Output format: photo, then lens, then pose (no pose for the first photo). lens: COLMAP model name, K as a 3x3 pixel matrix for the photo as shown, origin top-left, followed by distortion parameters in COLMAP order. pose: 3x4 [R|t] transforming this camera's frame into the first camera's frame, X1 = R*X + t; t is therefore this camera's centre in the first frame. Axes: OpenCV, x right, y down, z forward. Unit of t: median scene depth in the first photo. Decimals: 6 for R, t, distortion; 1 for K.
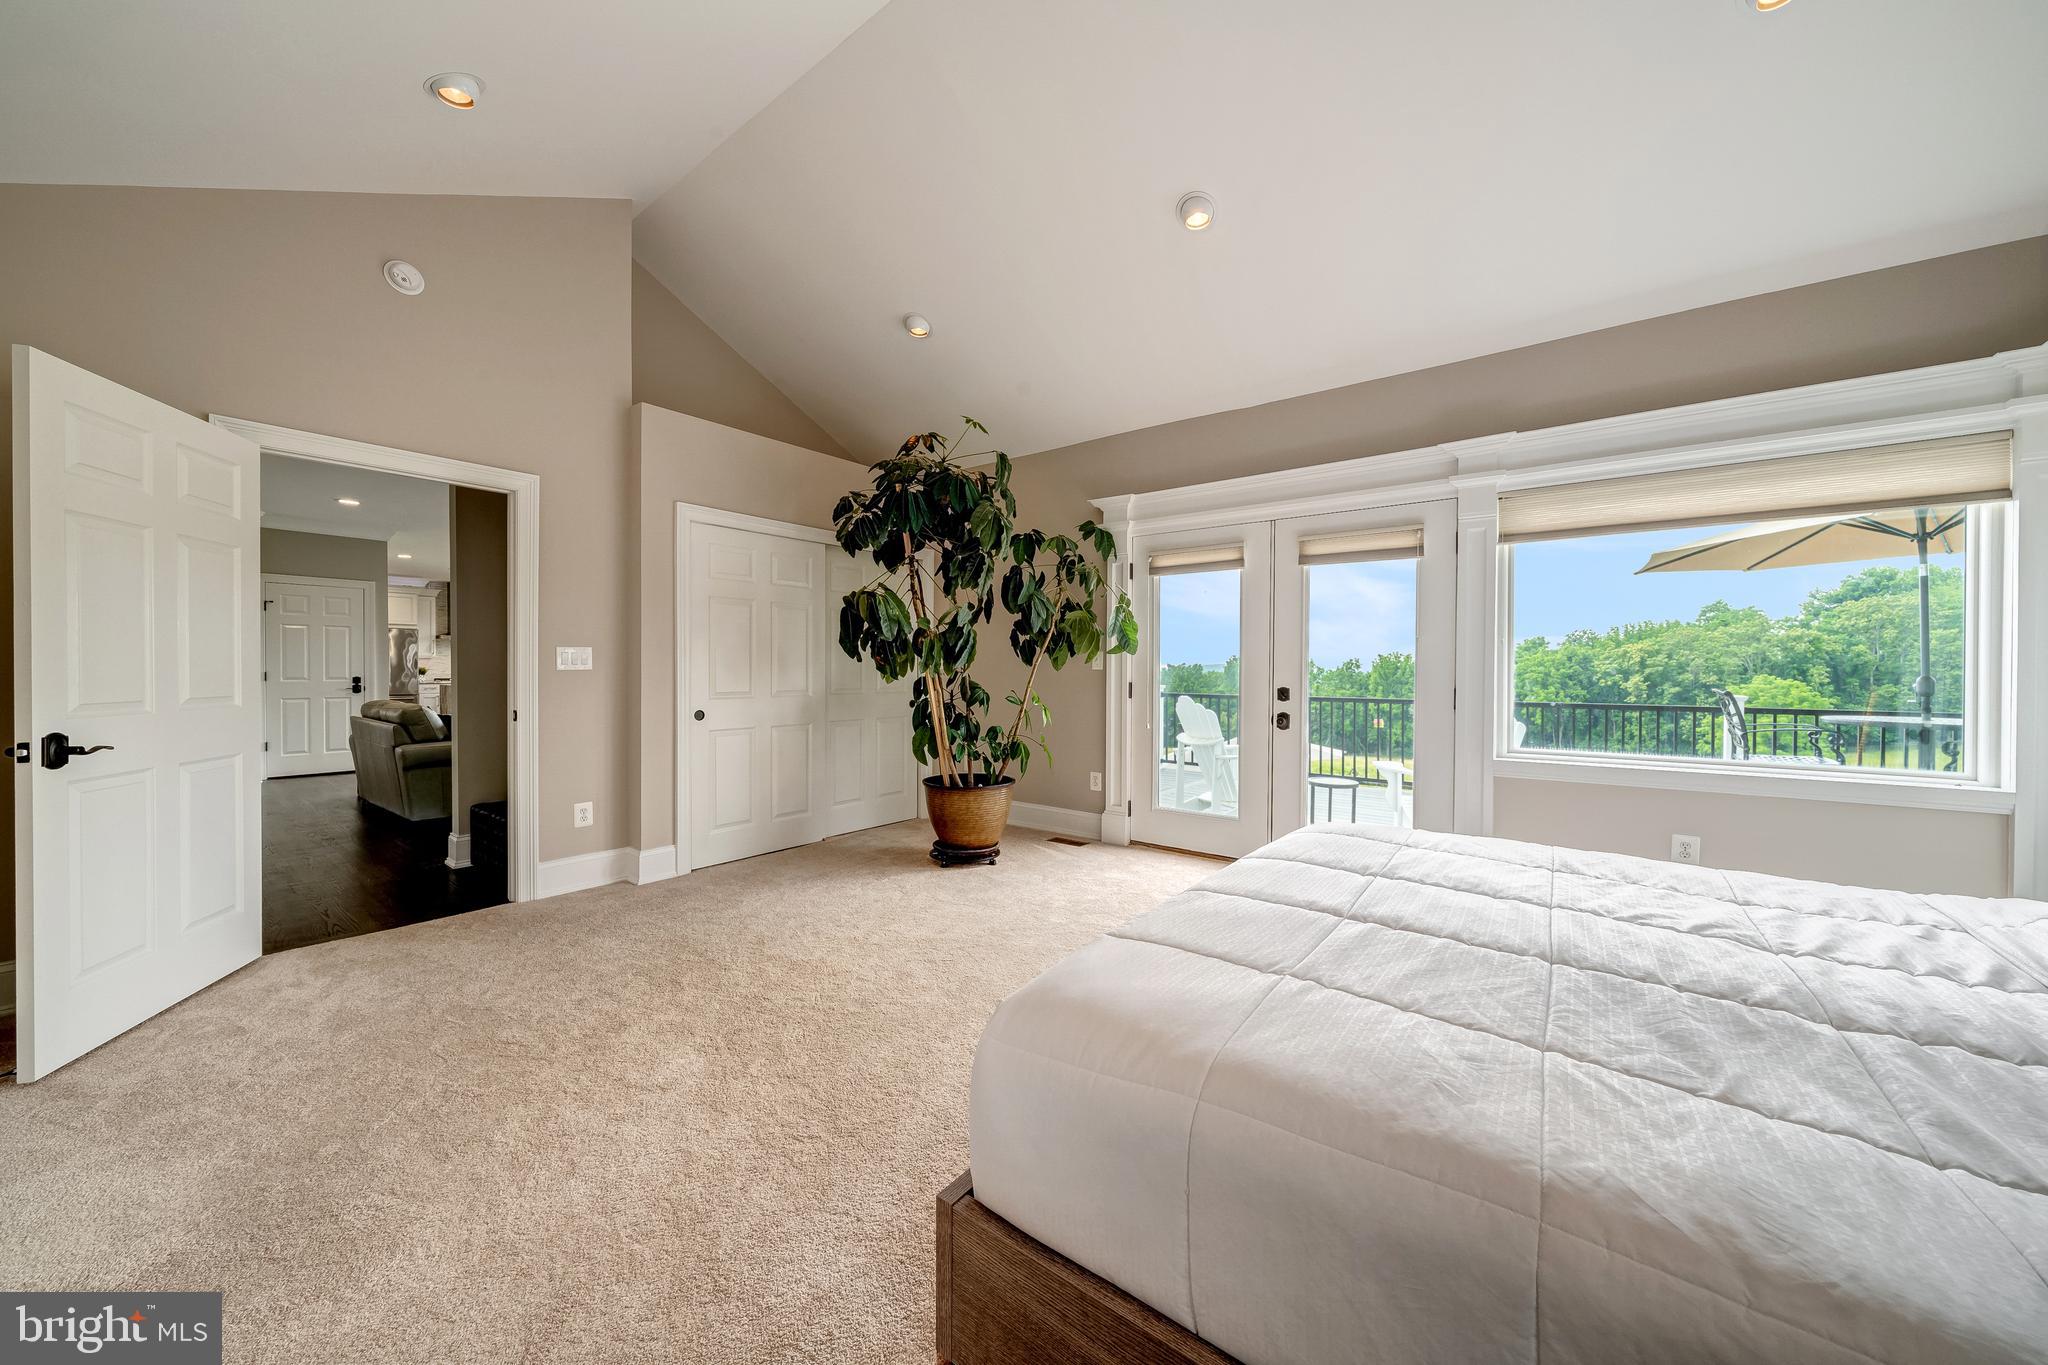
lens RADIAL K [[699.2, 0, 1025.2], [0, 699.2, 675.2], [0, 0, 1]] dist [-0.001140, -0.000062]
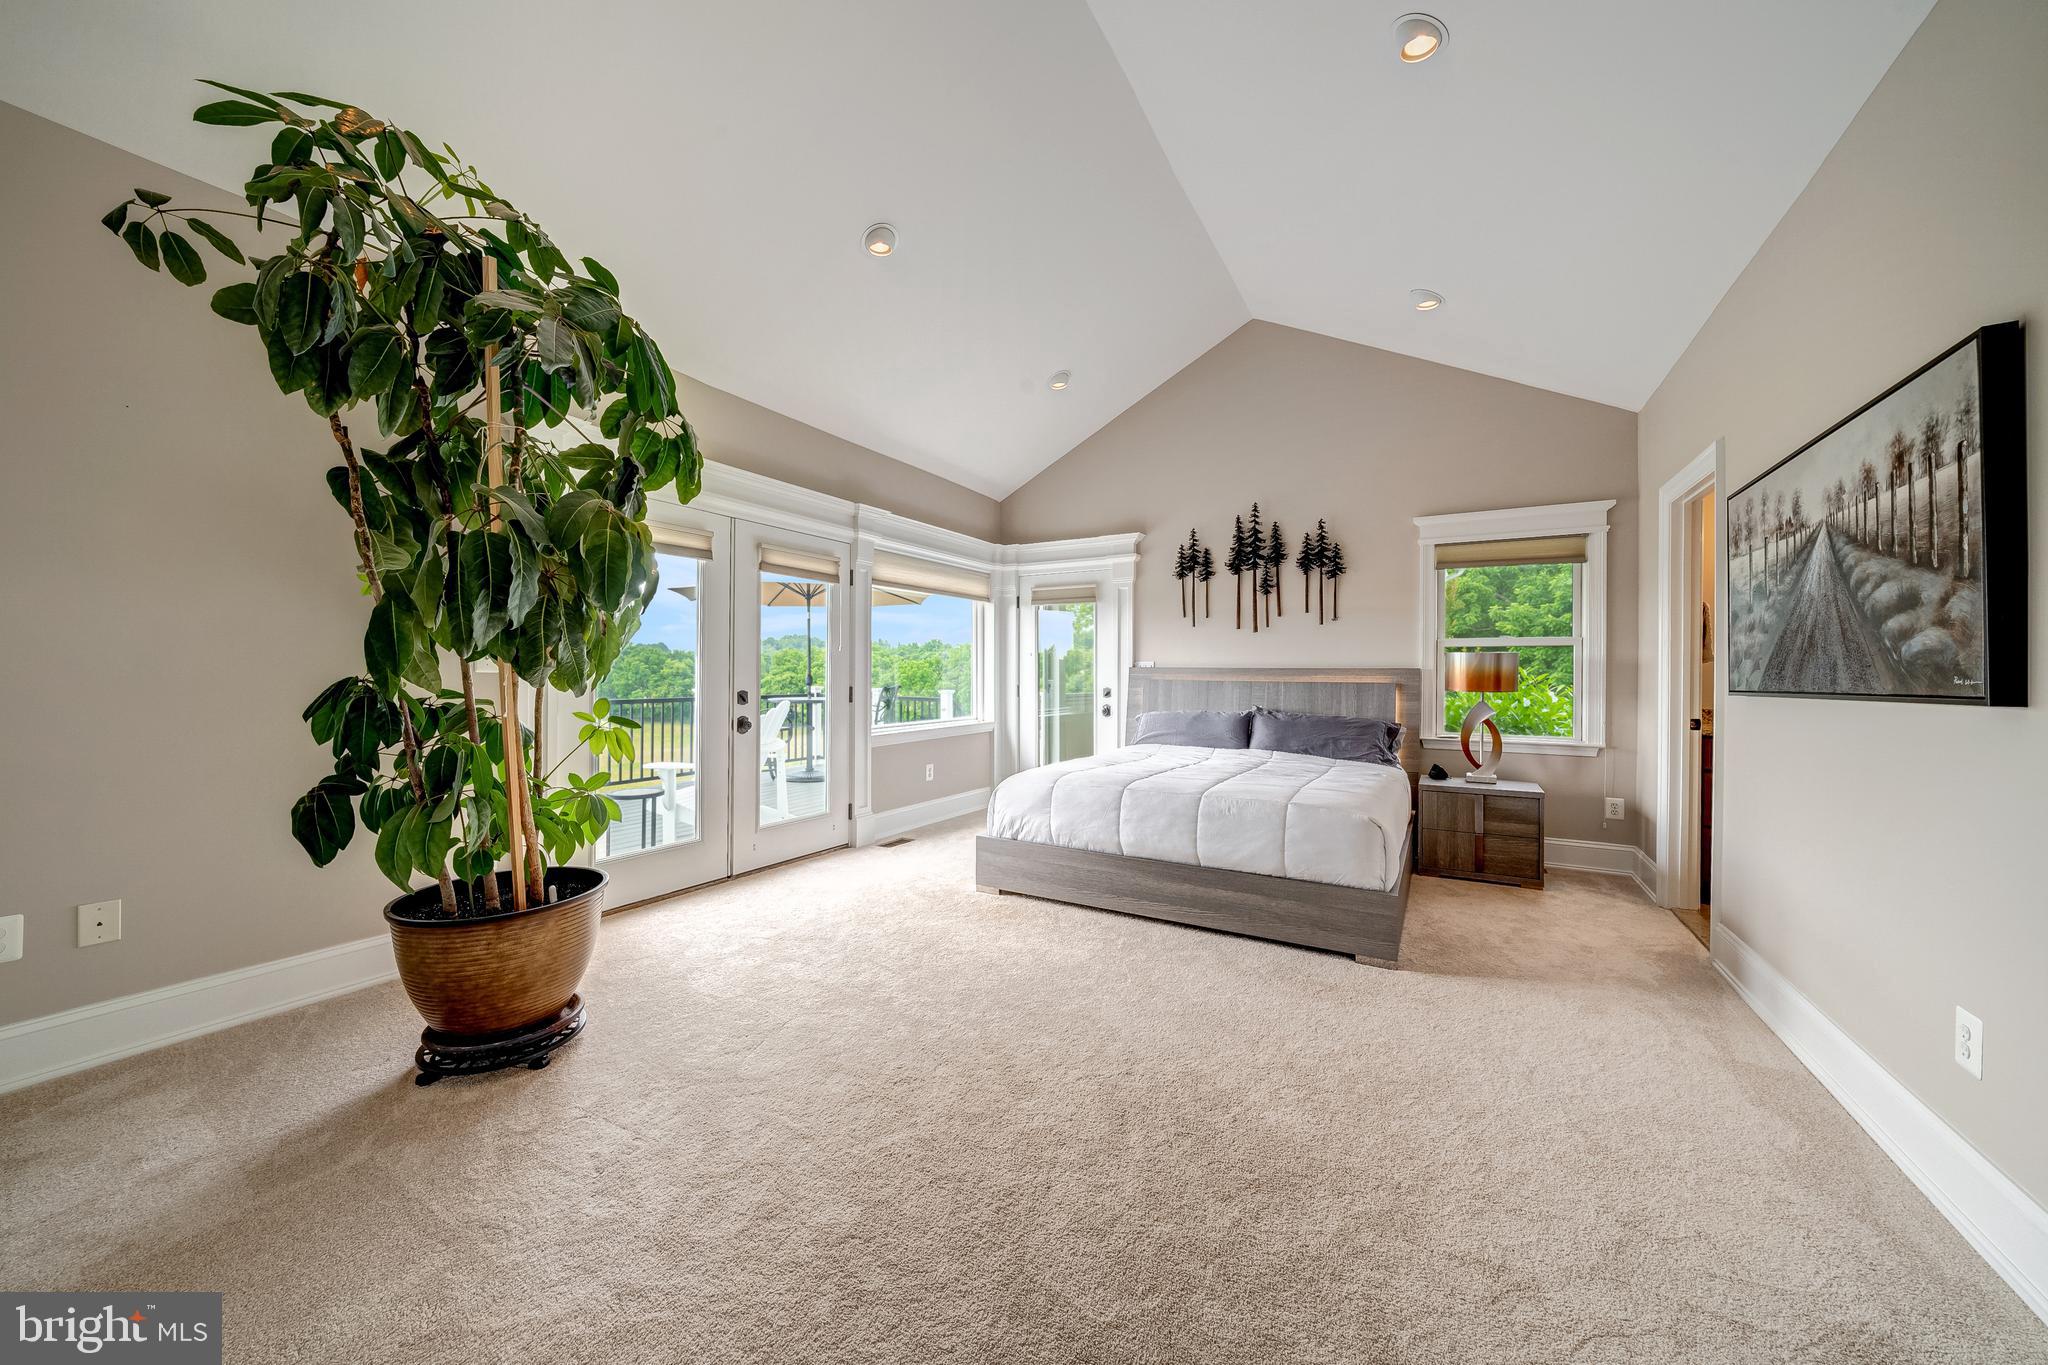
lens RADIAL K [[724.5, 0, 1031.2], [0, 724.5, 674.5], [0, 0, 1]] dist [-0.000739, 0.000013]
pose [[-0.126657, -0.008388, 0.991911, -0.721850], [0.004413, 0.999950, 0.009019, -0.013154], [-0.991937, 0.005519, -0.126614, 0.753890]]
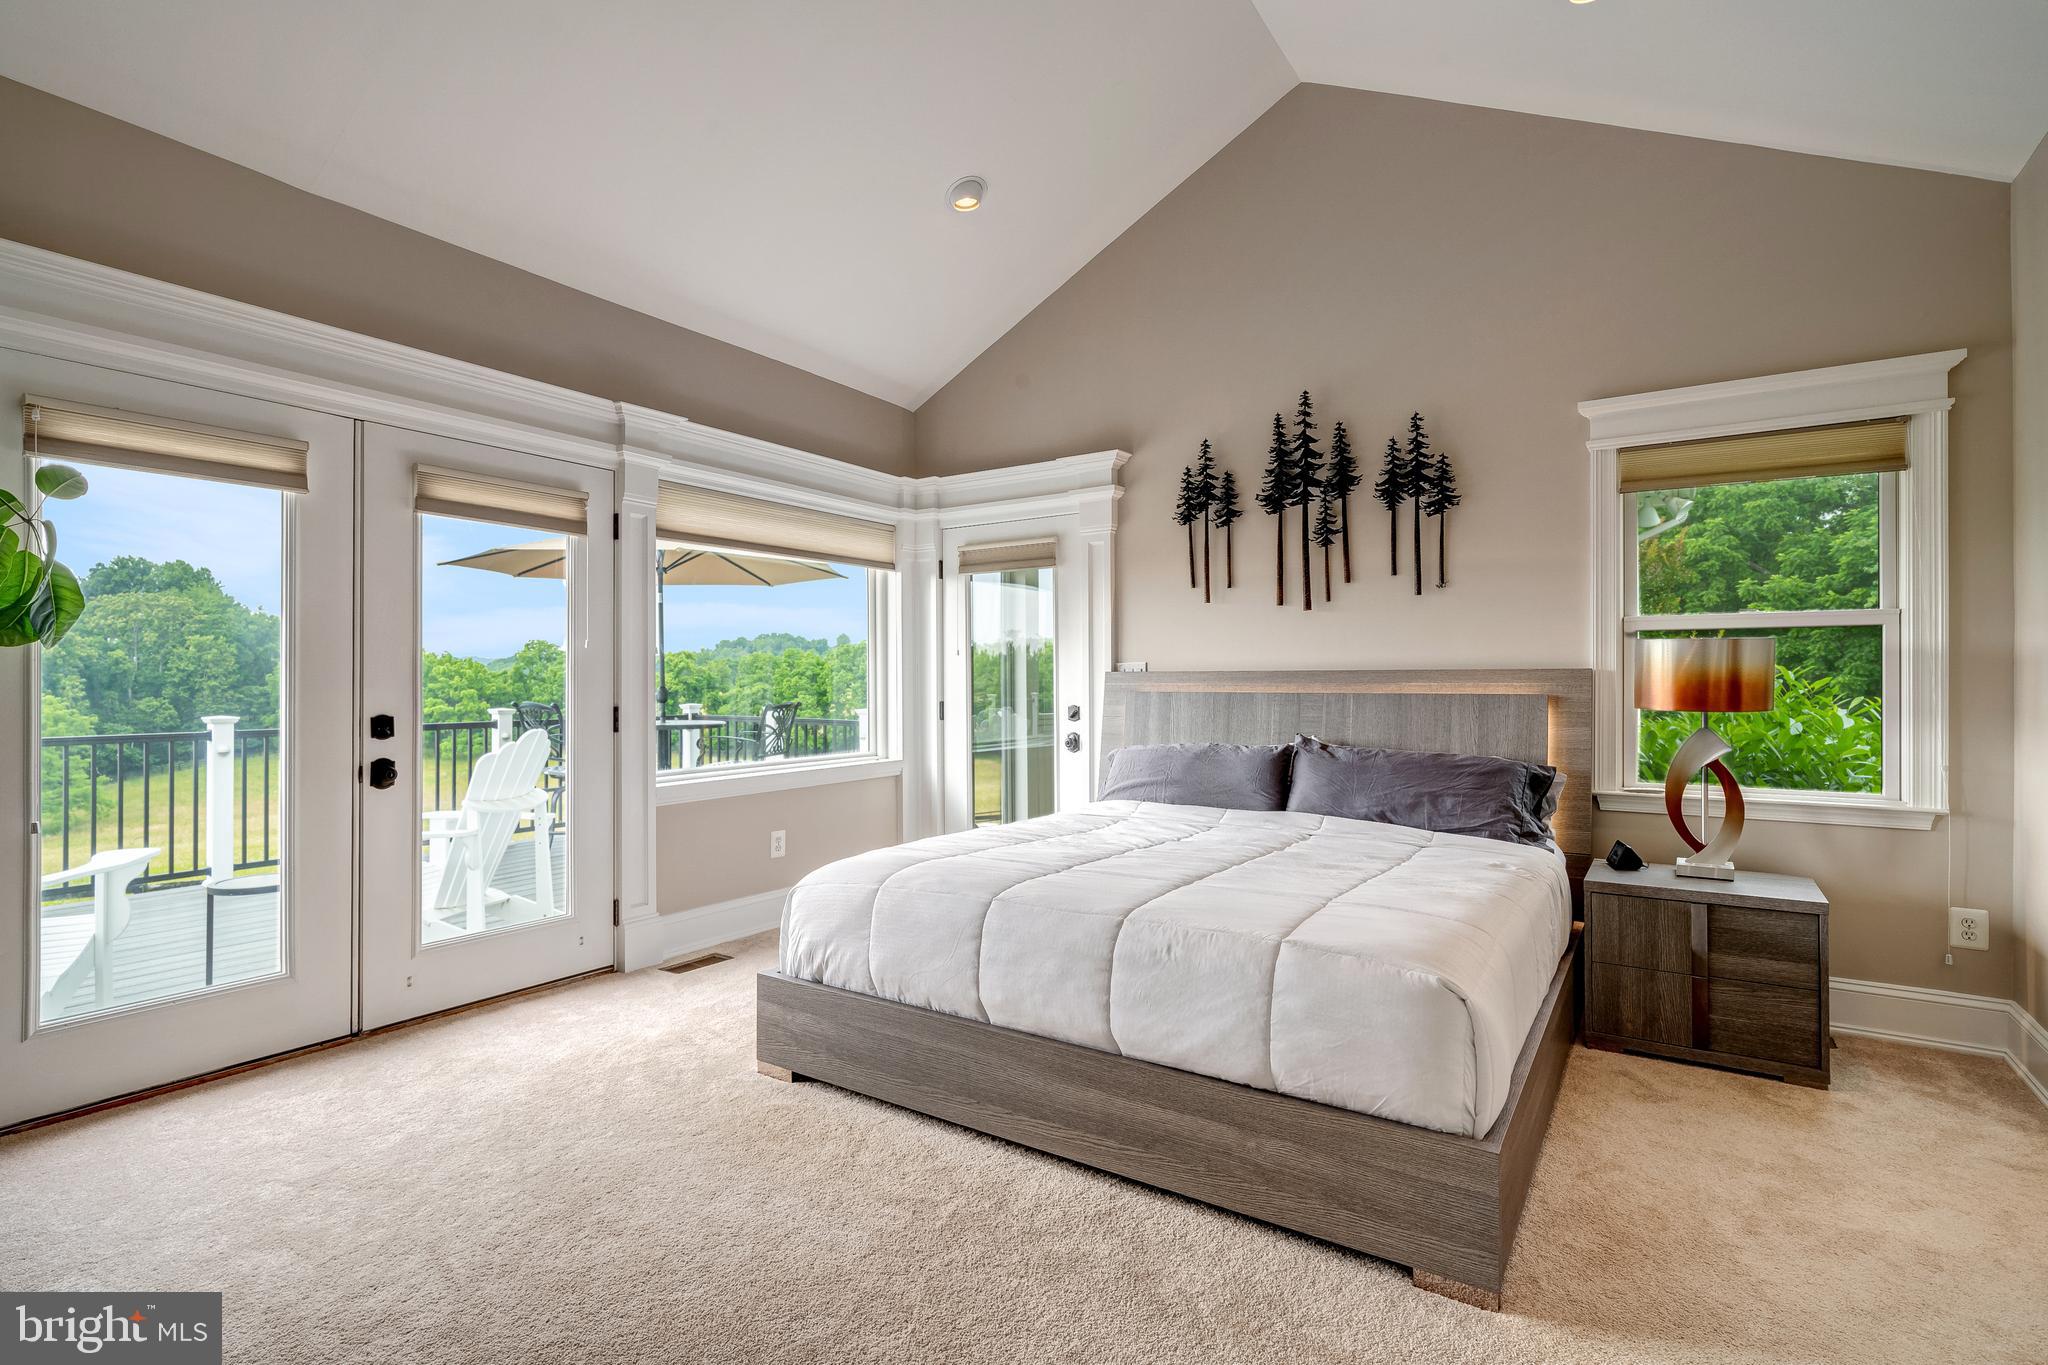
lens RADIAL K [[971.3, 0, 1024.0], [0, 971.3, 682.5], [0, 0, 1]] dist [0.001714, 0.000833]
pose [[-0.054970, -0.005919, 0.998470, -0.480786], [0.012062, 0.999906, 0.006592, -0.008949], [-0.998415, 0.012406, -0.054893, 0.533743]]
